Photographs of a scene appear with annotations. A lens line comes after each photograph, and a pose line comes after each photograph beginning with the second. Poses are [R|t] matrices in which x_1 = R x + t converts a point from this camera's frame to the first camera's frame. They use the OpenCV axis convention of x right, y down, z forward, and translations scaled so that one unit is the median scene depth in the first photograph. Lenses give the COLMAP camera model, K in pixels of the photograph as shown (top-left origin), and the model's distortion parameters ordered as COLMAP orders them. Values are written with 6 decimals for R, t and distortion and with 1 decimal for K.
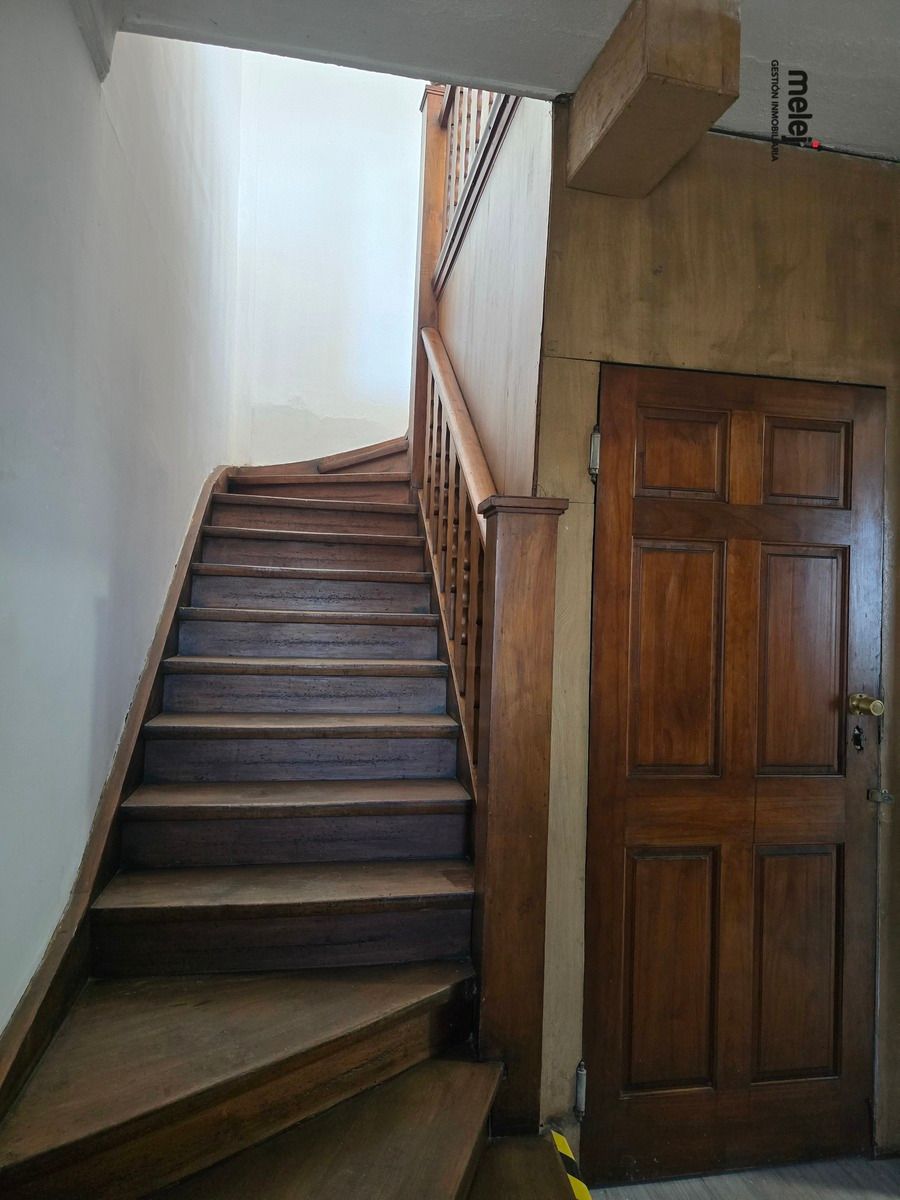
lens RADIAL K [[804.2, 0, 450.0], [0, 804.2, 597.0], [0, 0, 1]] dist [0.035382, -0.025494]
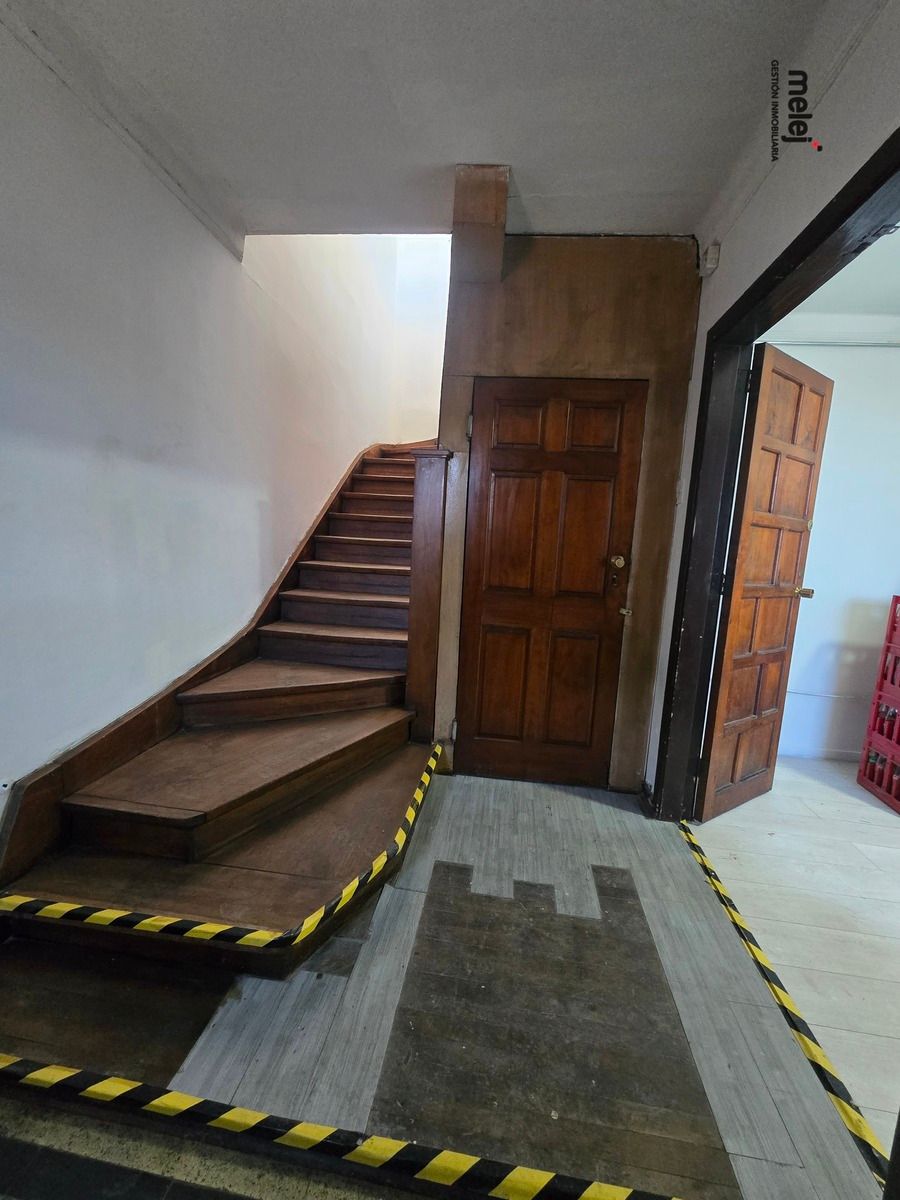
lens RADIAL K [[488.1, 0, 449.5], [0, 488.1, 602.9], [0, 0, 1]] dist [0.000041, 0.000339]
pose [[0.953317, 0.063554, -0.295208, 0.493877], [-0.019769, 0.988639, 0.149002, 0.069088], [0.301324, -0.136210, 0.943743, -0.186447]]
